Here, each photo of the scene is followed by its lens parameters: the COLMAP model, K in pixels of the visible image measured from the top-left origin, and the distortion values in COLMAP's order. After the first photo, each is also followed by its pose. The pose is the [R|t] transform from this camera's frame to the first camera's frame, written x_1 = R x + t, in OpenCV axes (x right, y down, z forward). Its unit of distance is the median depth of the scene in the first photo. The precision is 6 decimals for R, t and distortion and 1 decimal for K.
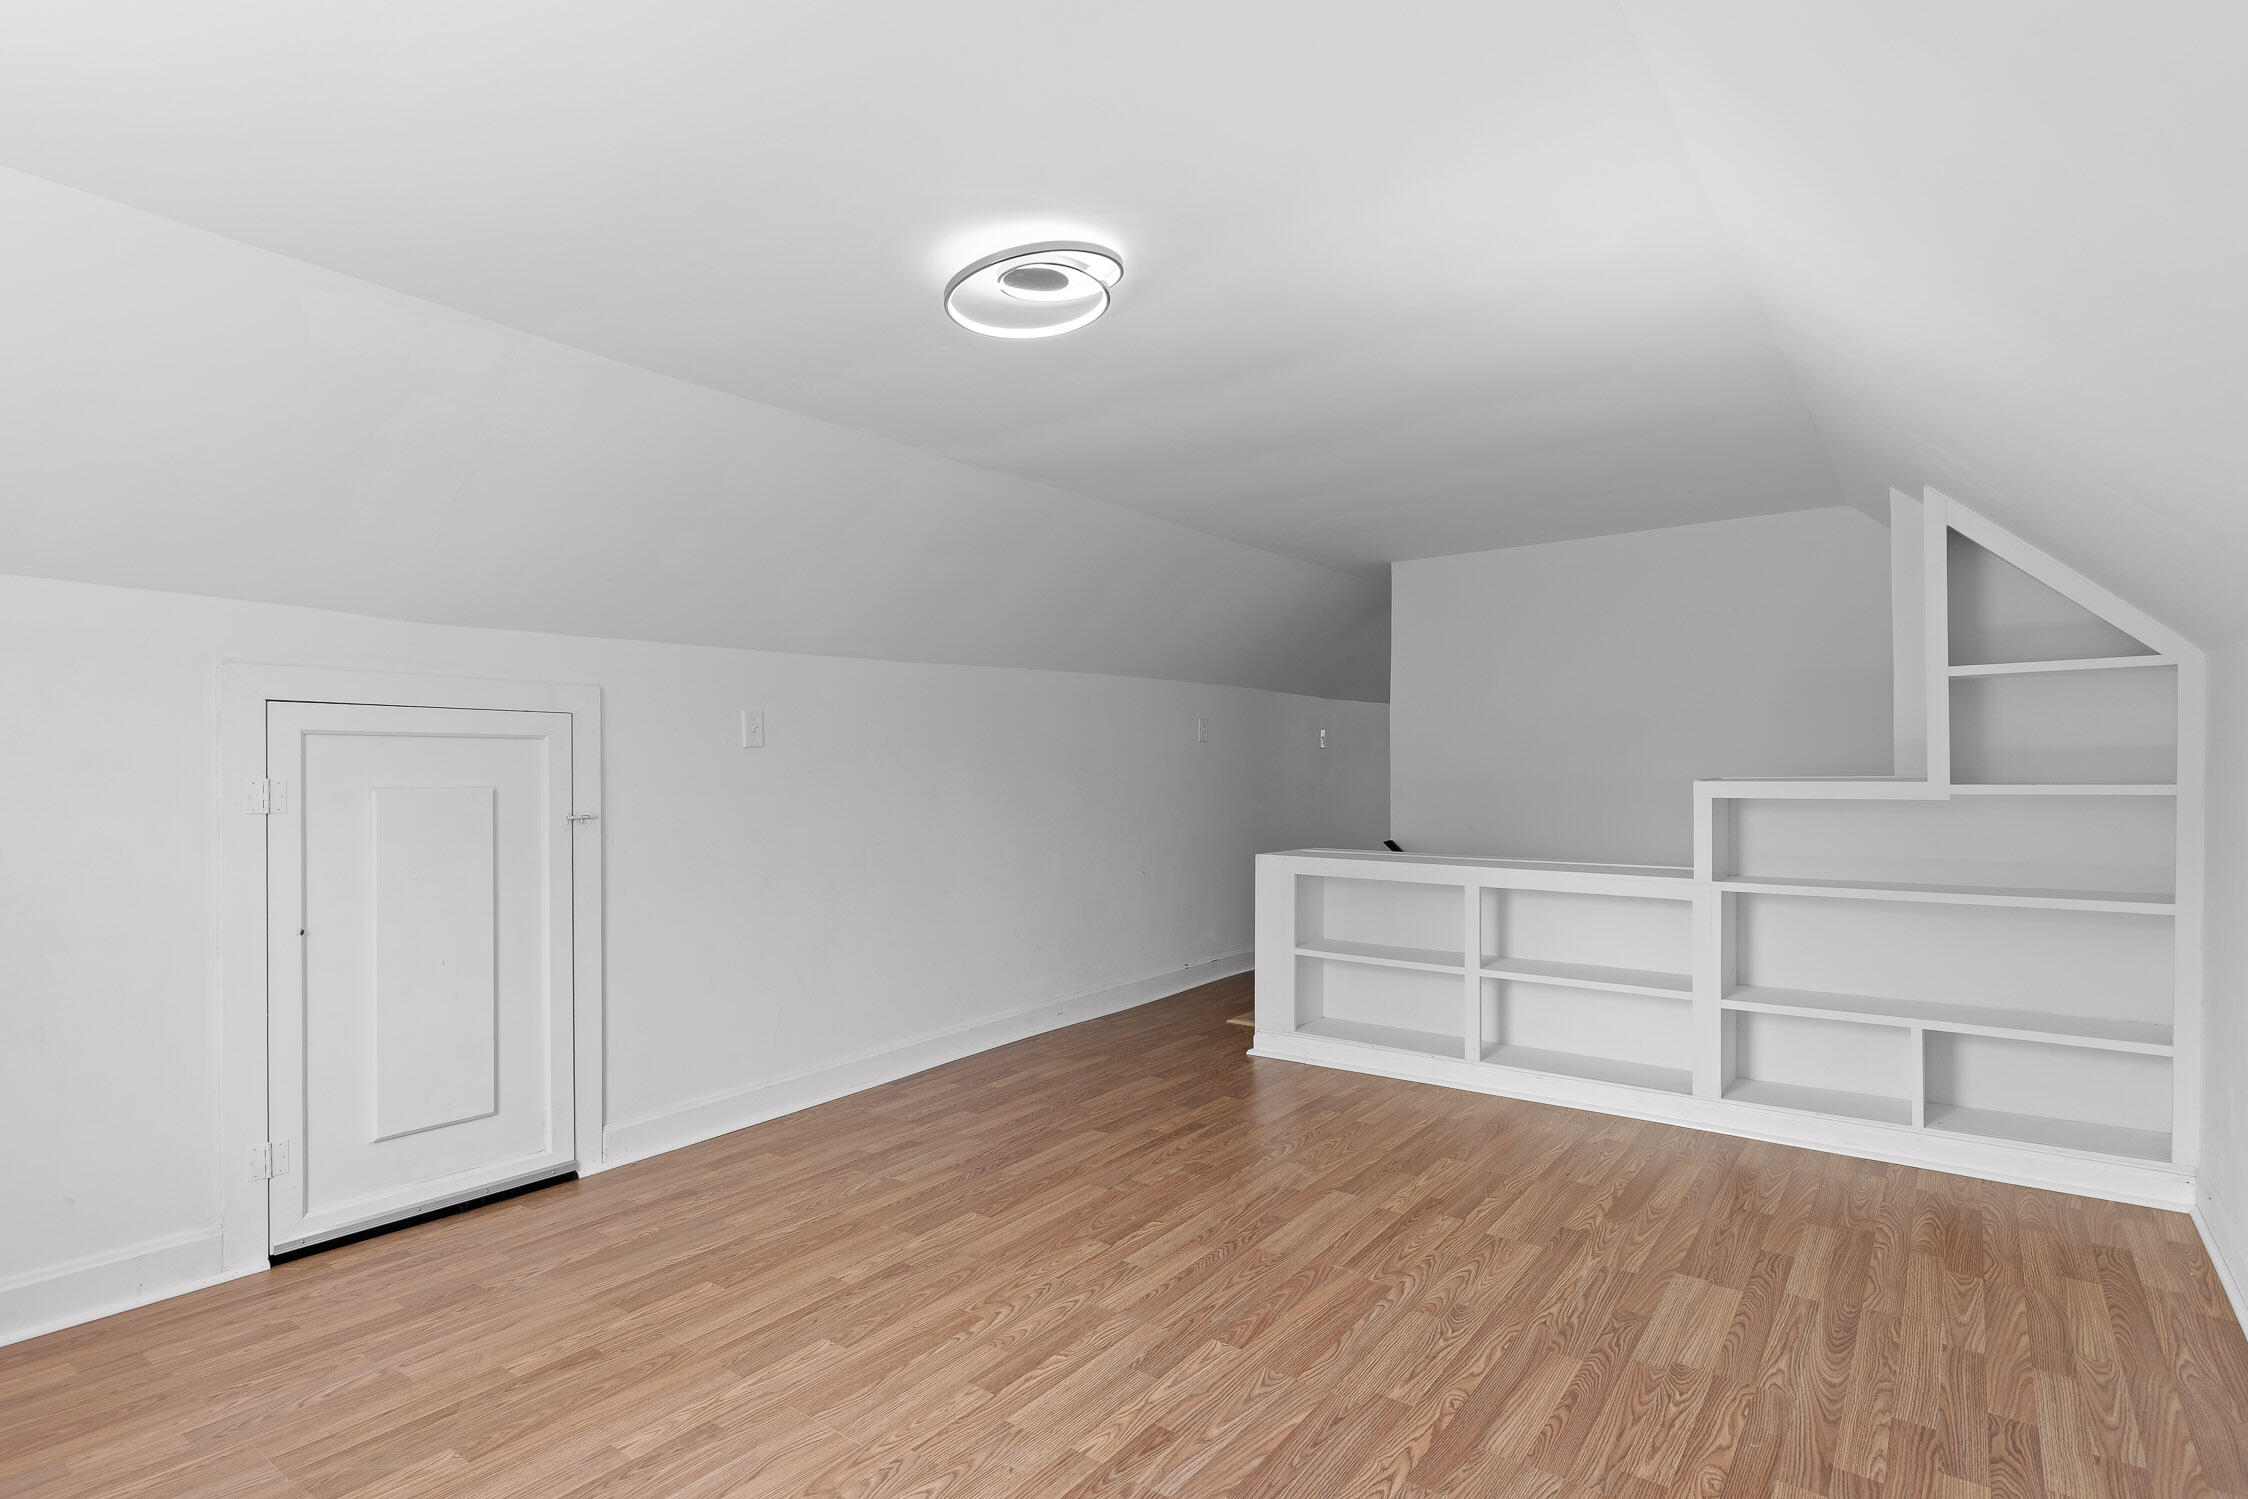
lens RADIAL K [[1135.3, 0, 1130.6], [0, 1135.3, 761.9], [0, 0, 1]] dist [-0.000727, -0.000957]
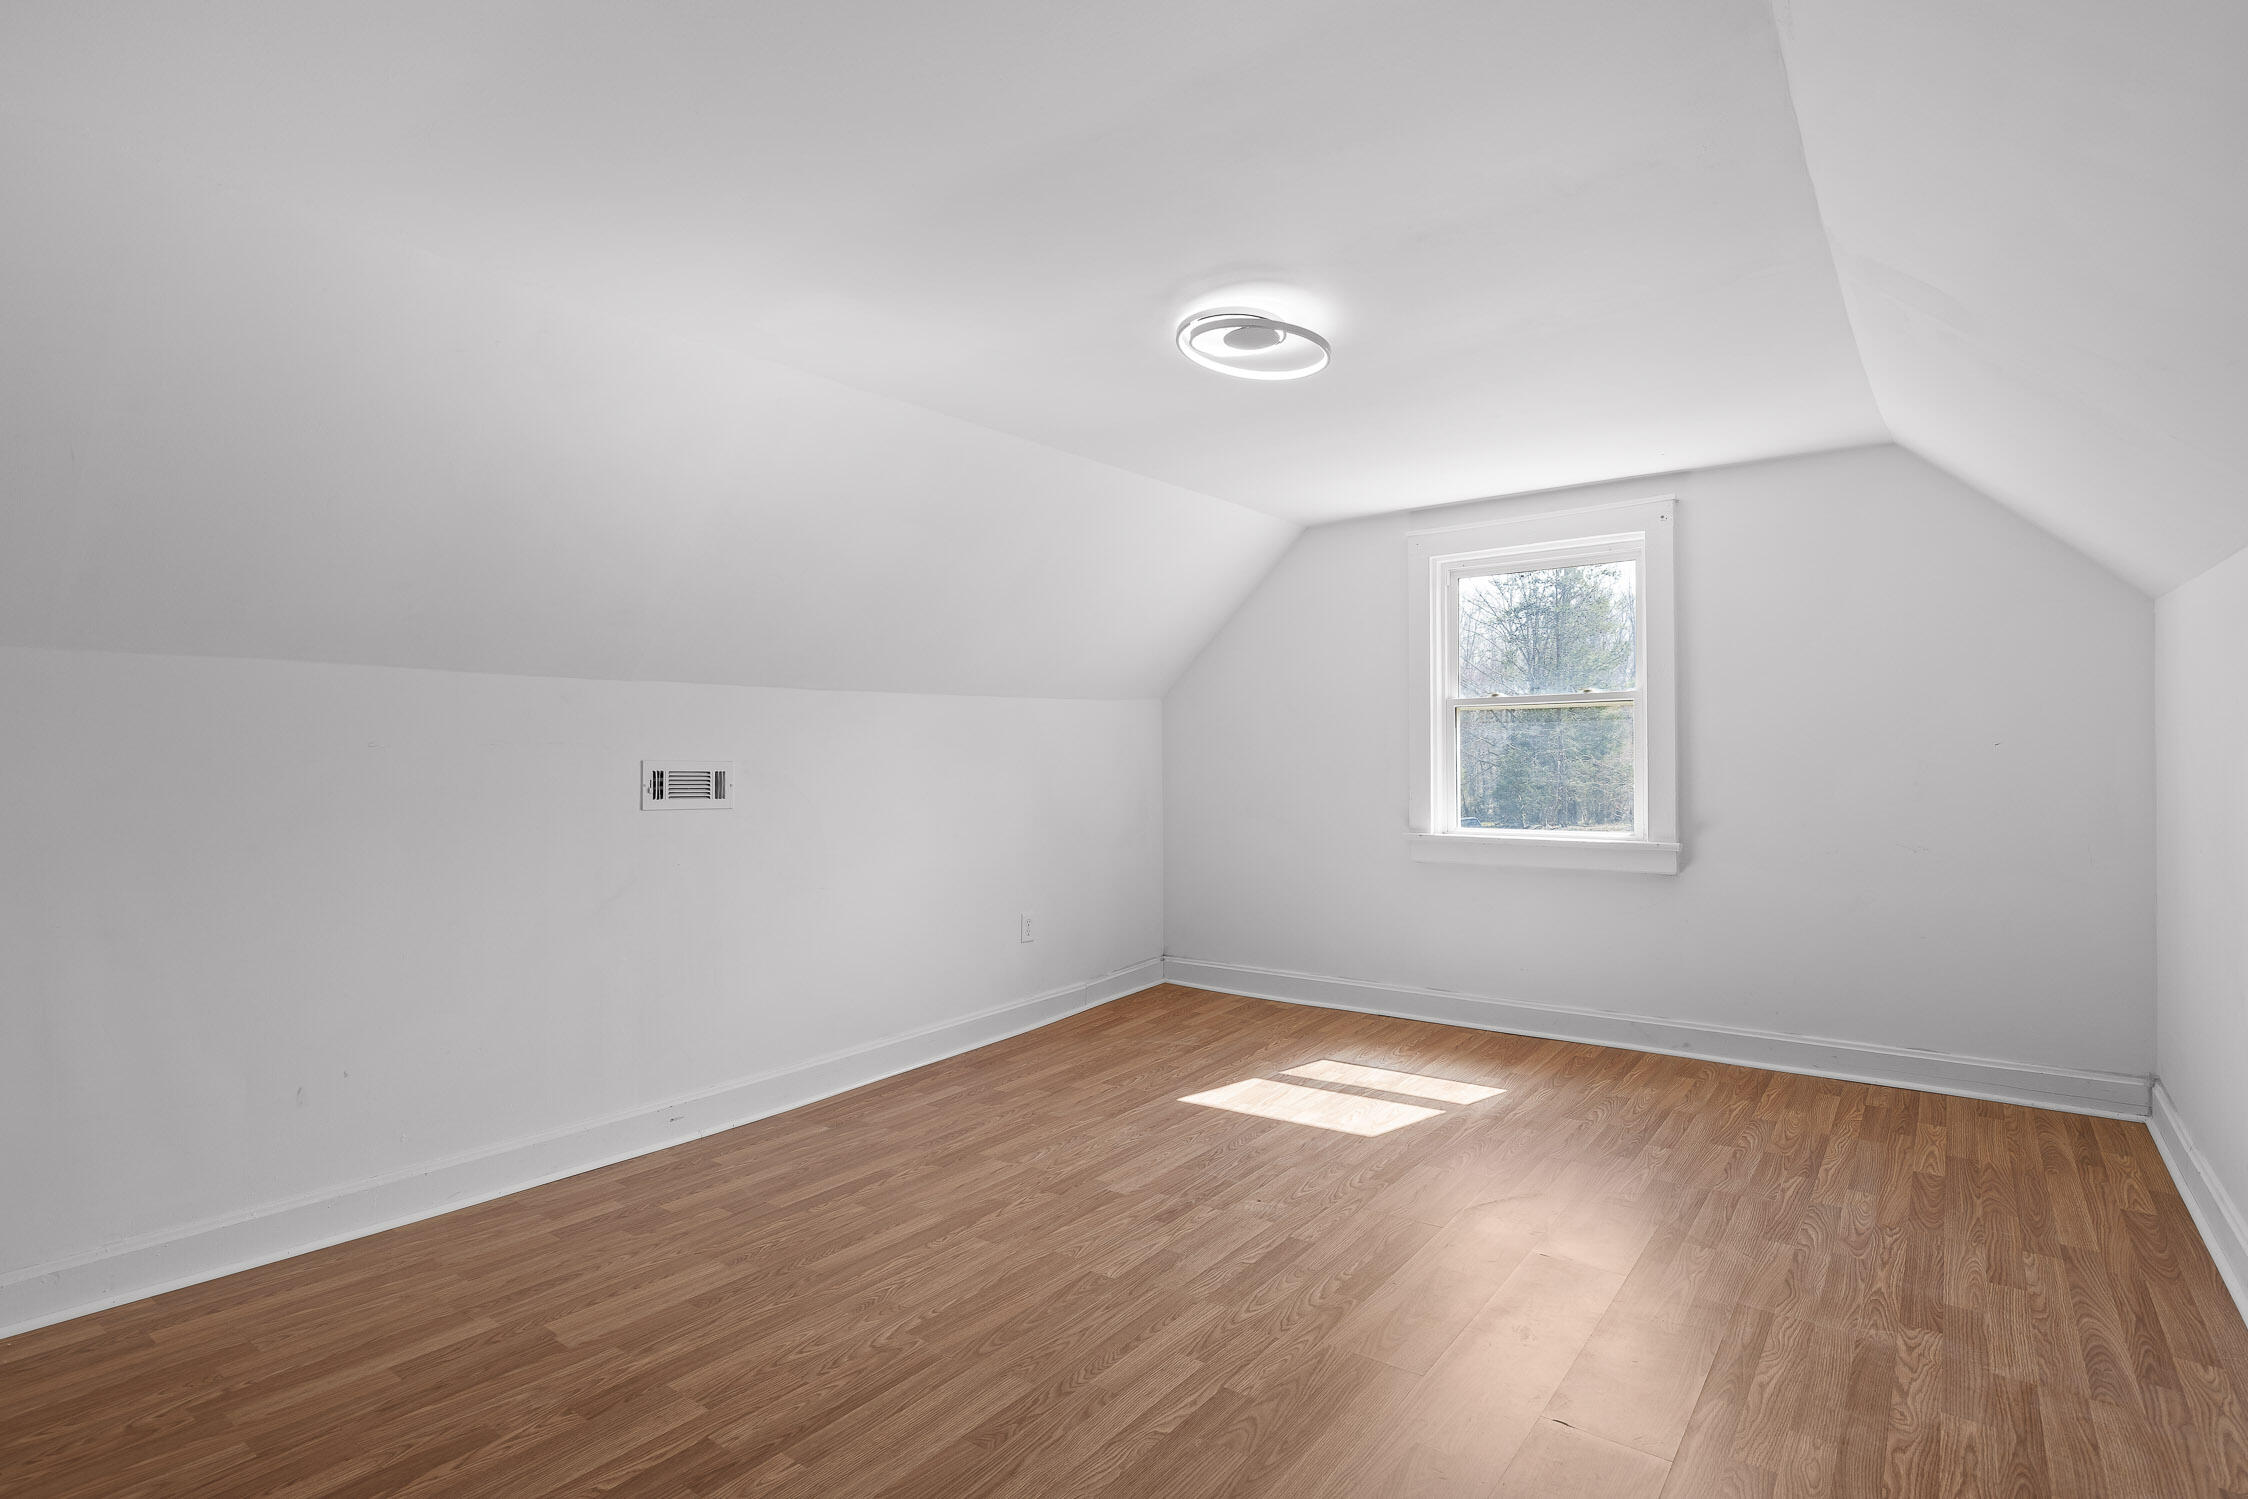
lens RADIAL K [[1079.3, 0, 1124.0], [0, 1079.3, 749.5], [0, 0, 1]] dist [0.000016, -0.000007]
pose [[-0.999574, 0.018527, 0.022555, 0.028324], [0.018242, 0.999752, -0.012776, 0.008746], [-0.022786, -0.012359, -0.999664, 1.966594]]
